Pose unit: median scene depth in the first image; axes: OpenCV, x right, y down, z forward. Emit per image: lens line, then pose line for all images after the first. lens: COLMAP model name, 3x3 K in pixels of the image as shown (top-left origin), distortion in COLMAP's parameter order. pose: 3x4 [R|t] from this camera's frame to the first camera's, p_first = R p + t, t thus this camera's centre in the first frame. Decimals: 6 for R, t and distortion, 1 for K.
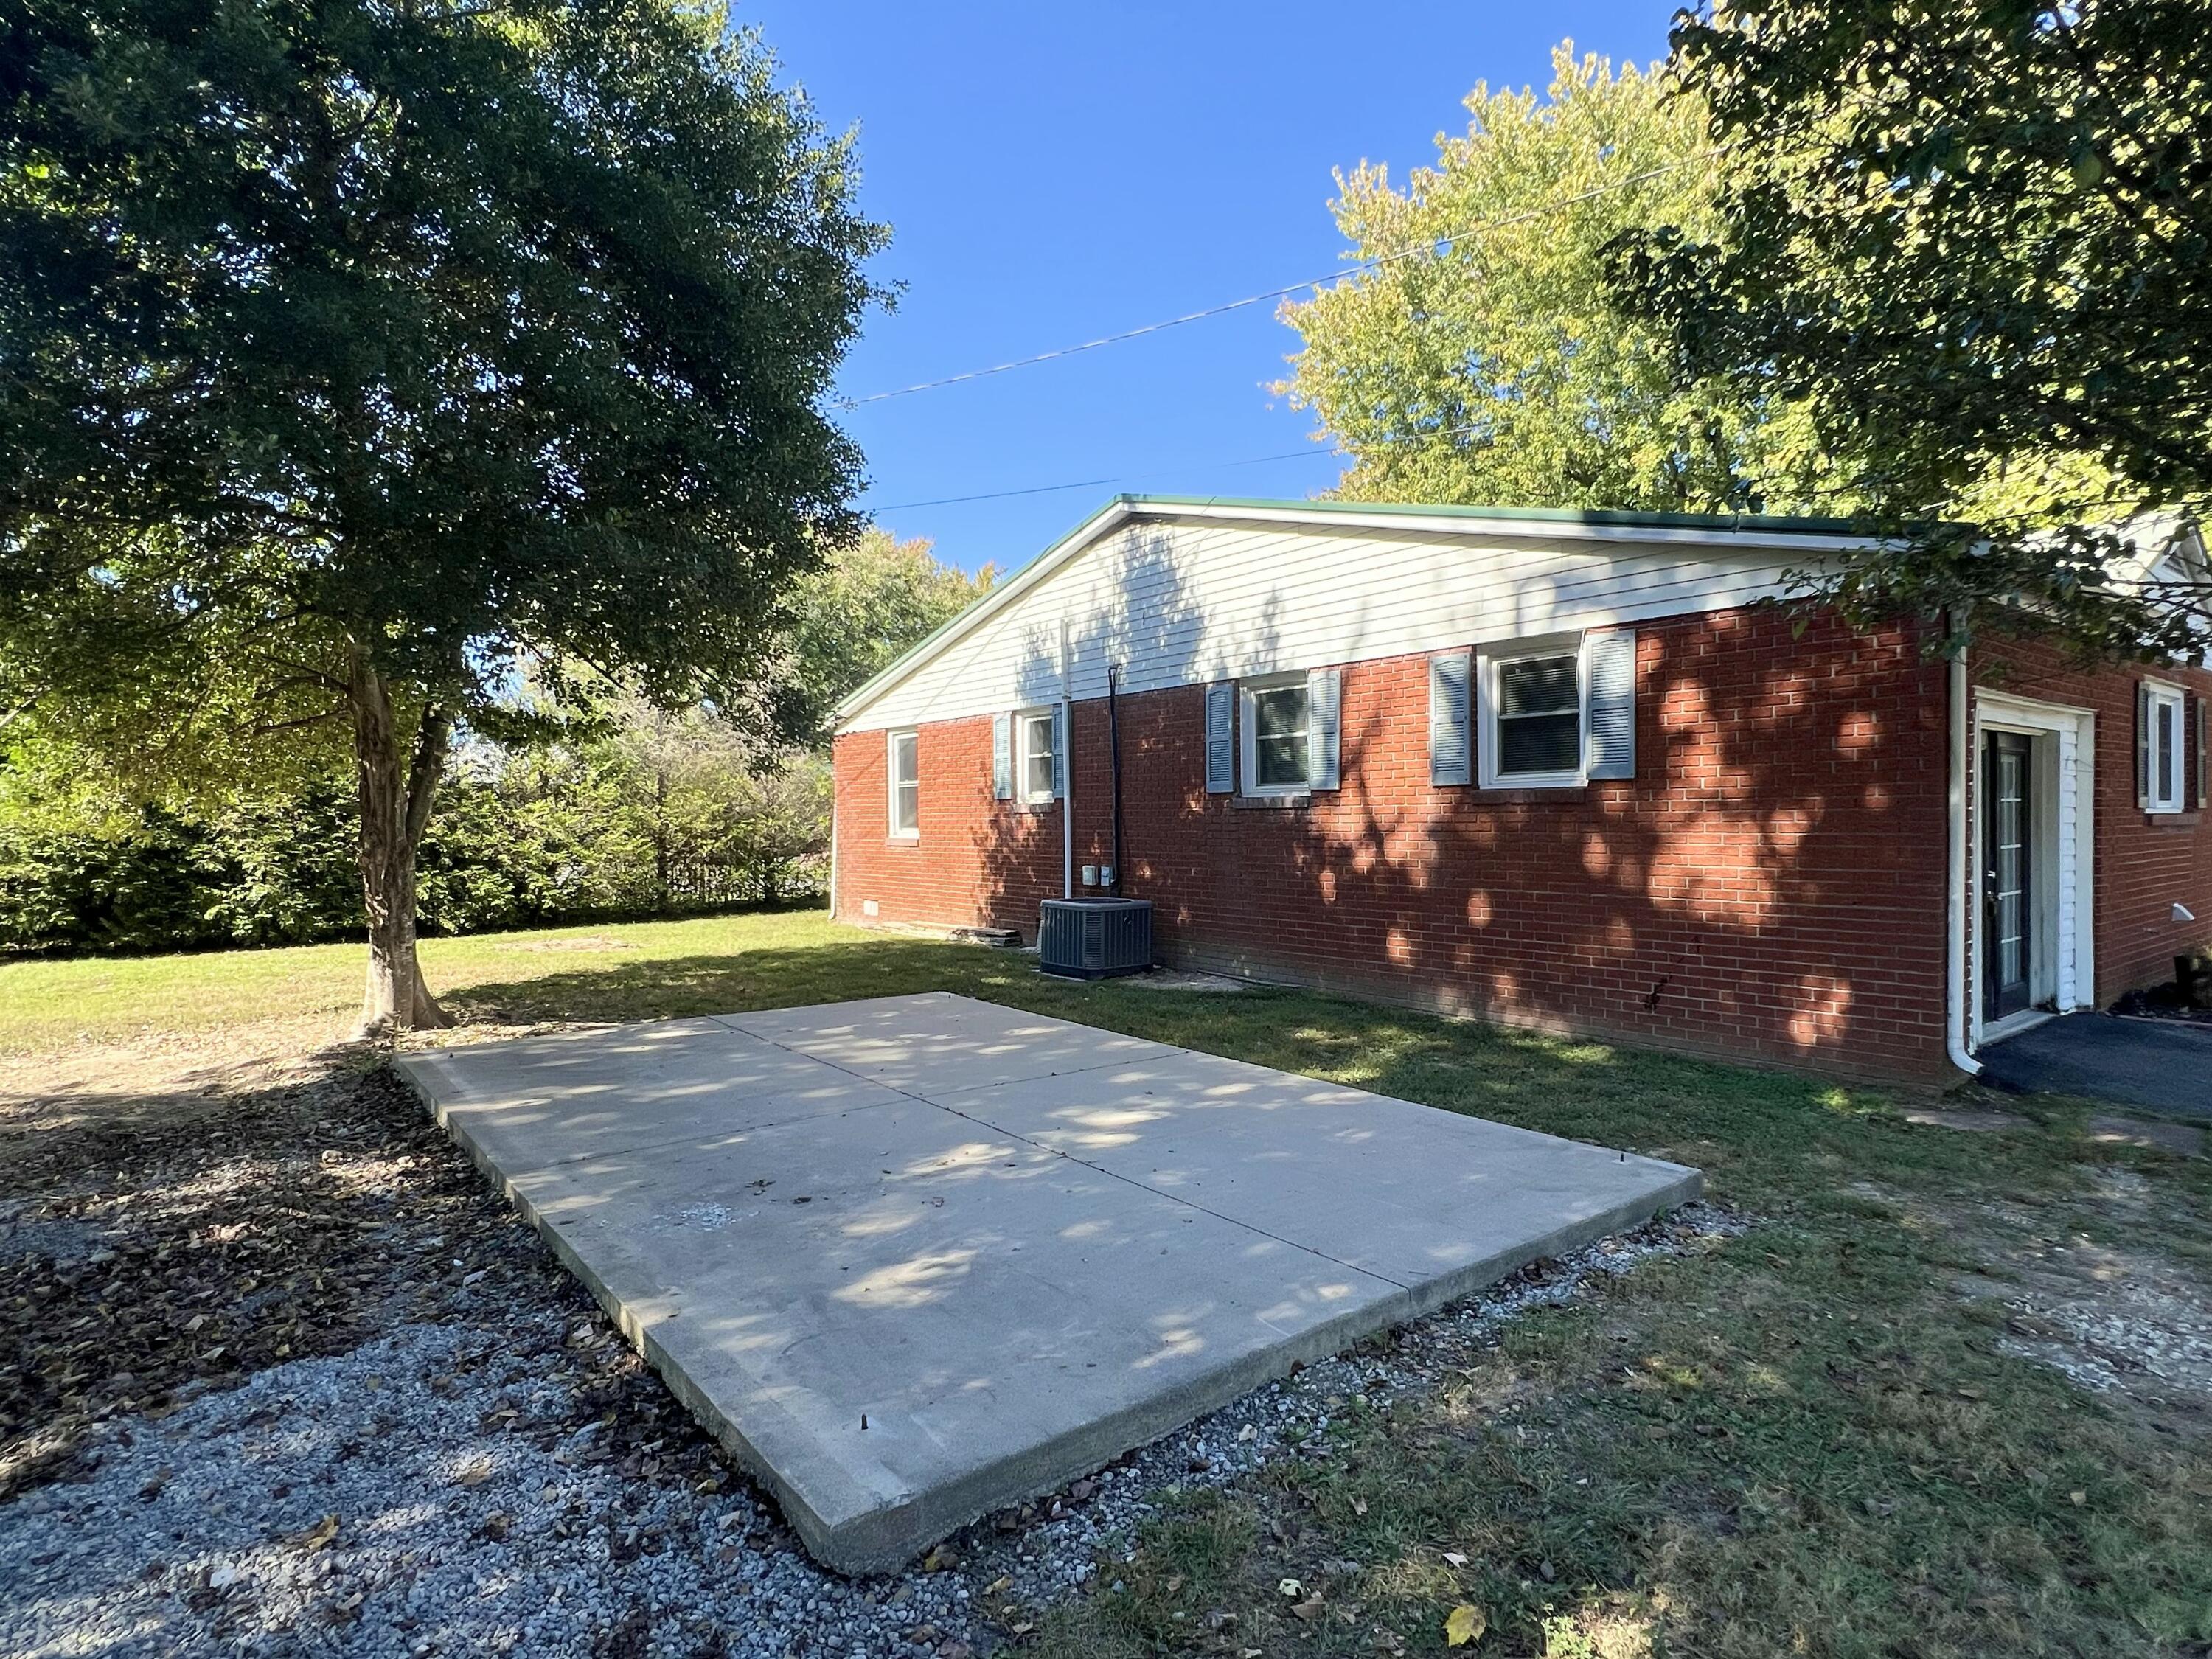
lens RADIAL K [[1170.5, 0, 1101.5], [0, 1170.5, 817.9], [0, 0, 1]] dist [-0.002925, -0.000230]
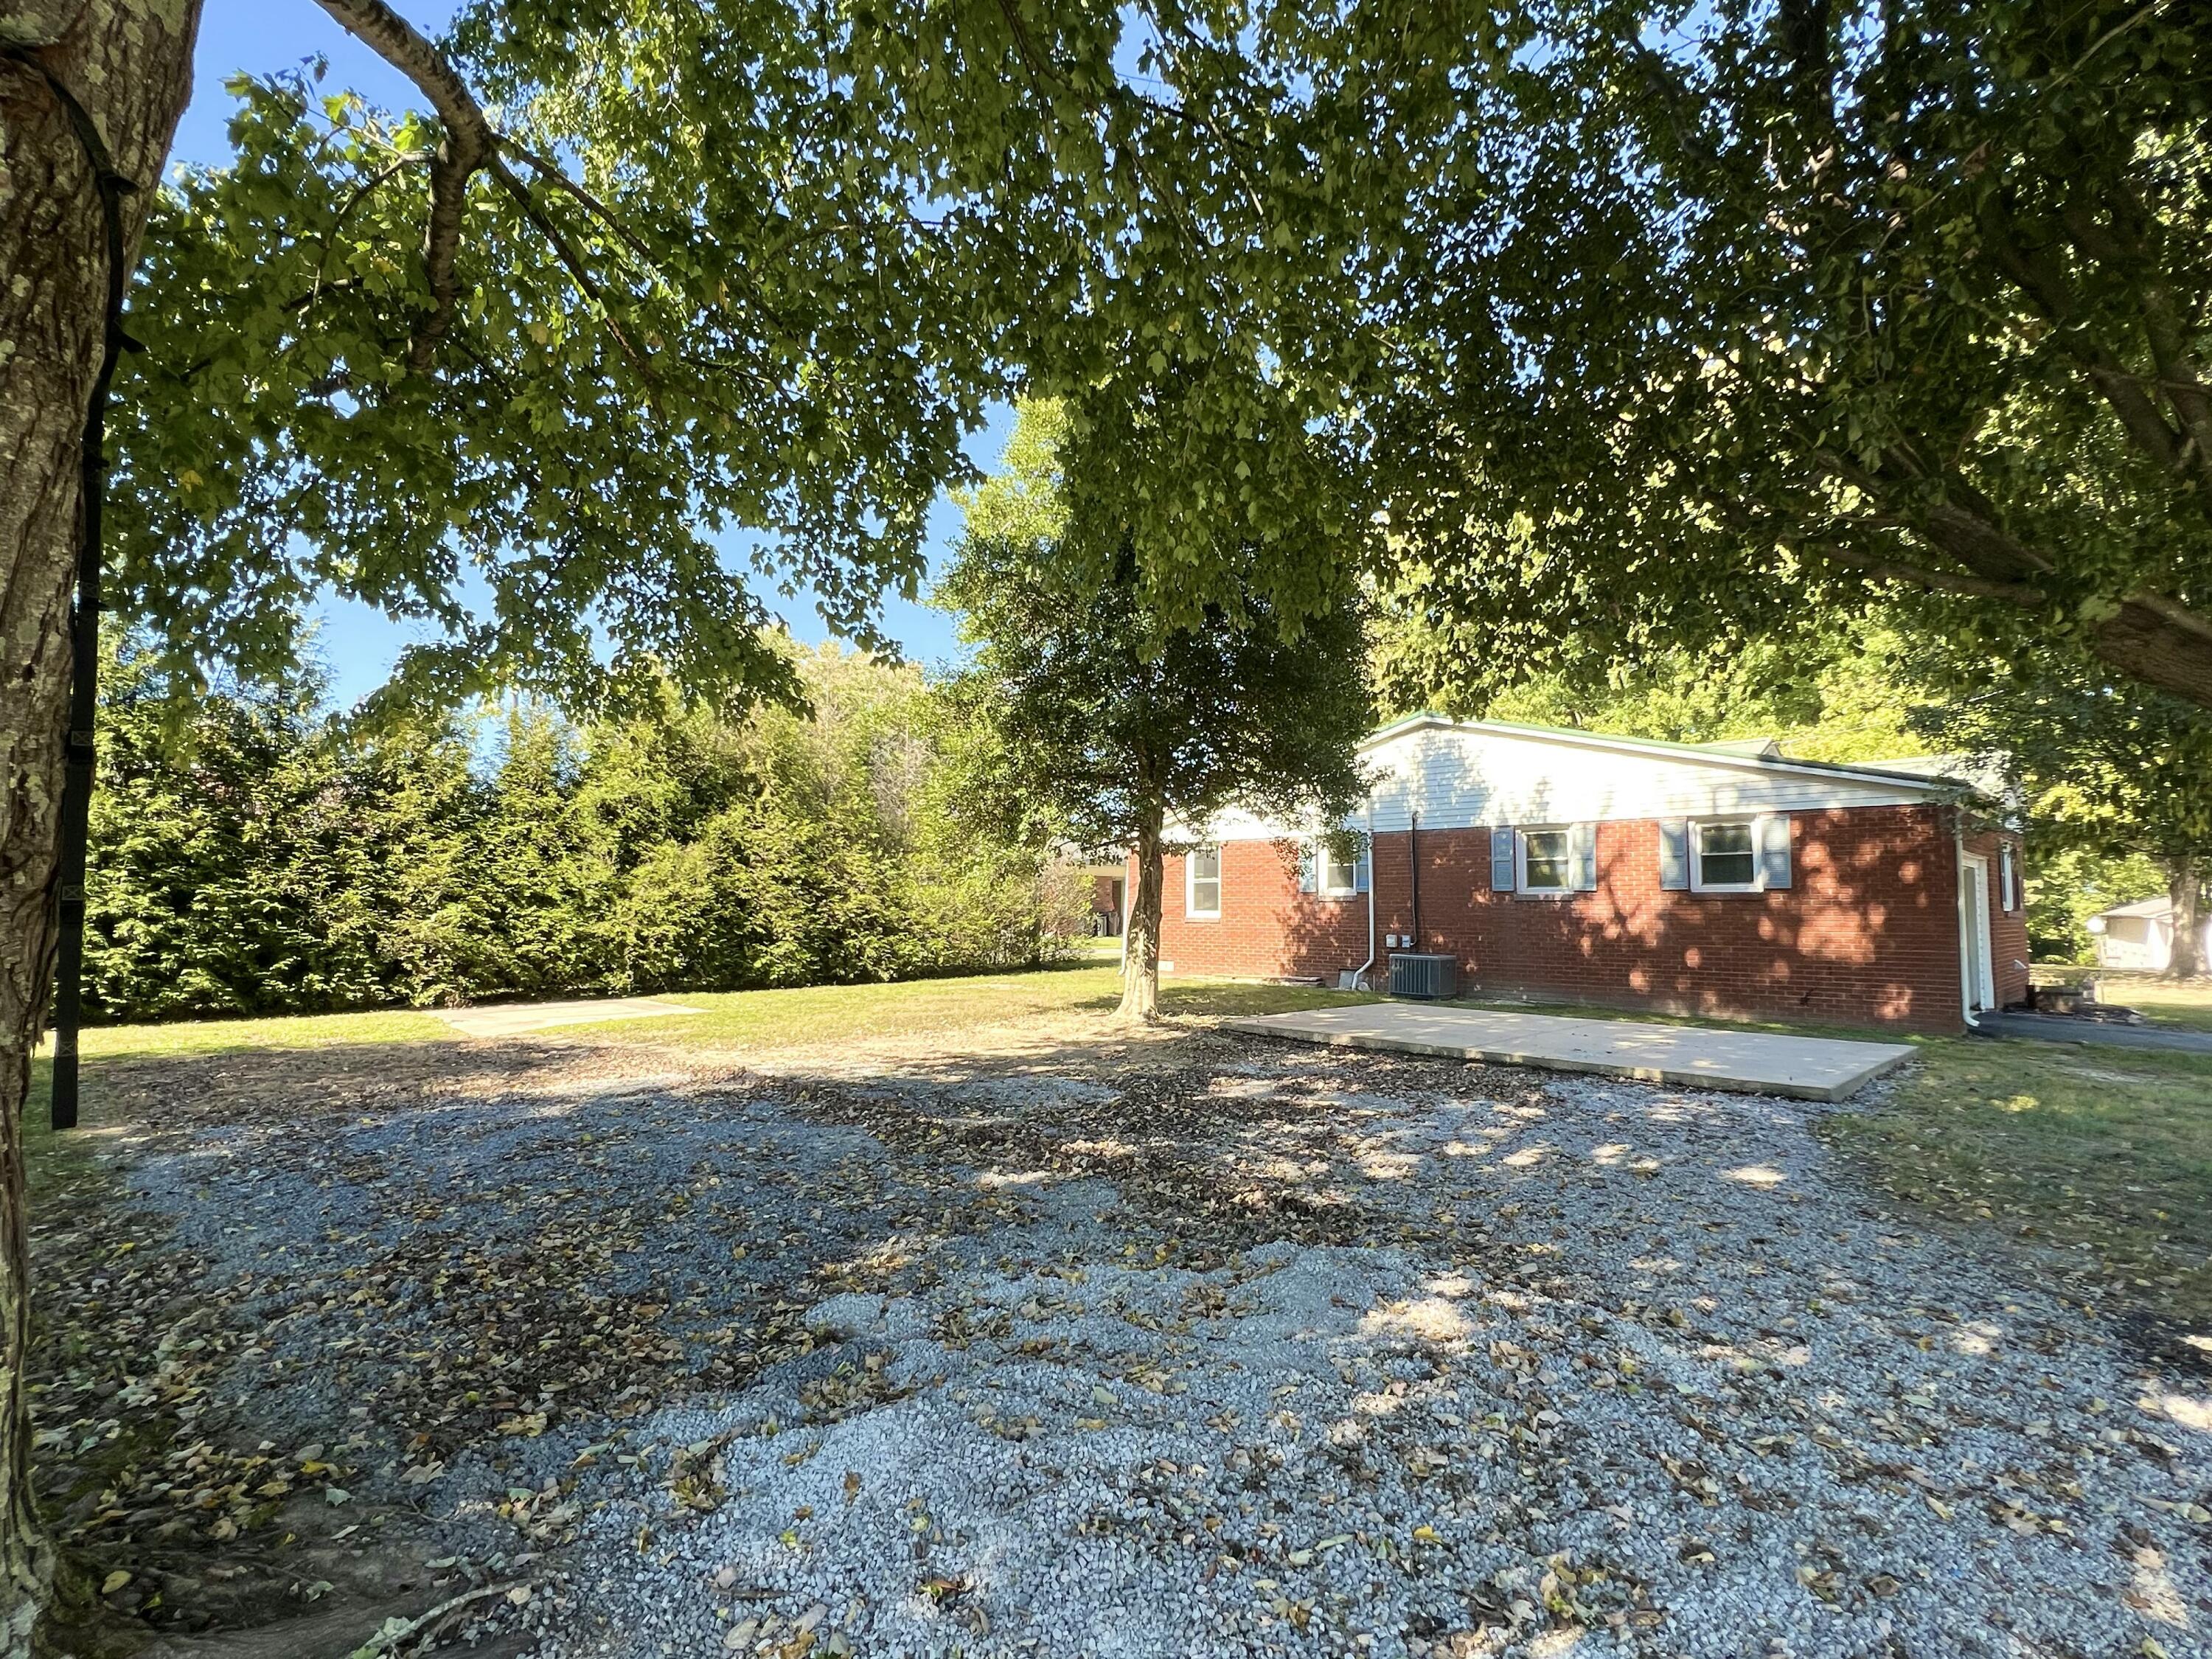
lens RADIAL K [[1097.7, 0, 1107.3], [0, 1097.7, 826.3], [0, 0, 1]] dist [0.002776, 0.000042]
pose [[0.991556, 0.024758, 0.127296, -0.740866], [-0.015255, 0.997060, -0.075086, 0.013406], [-0.128780, 0.072510, 0.989019, -0.562028]]
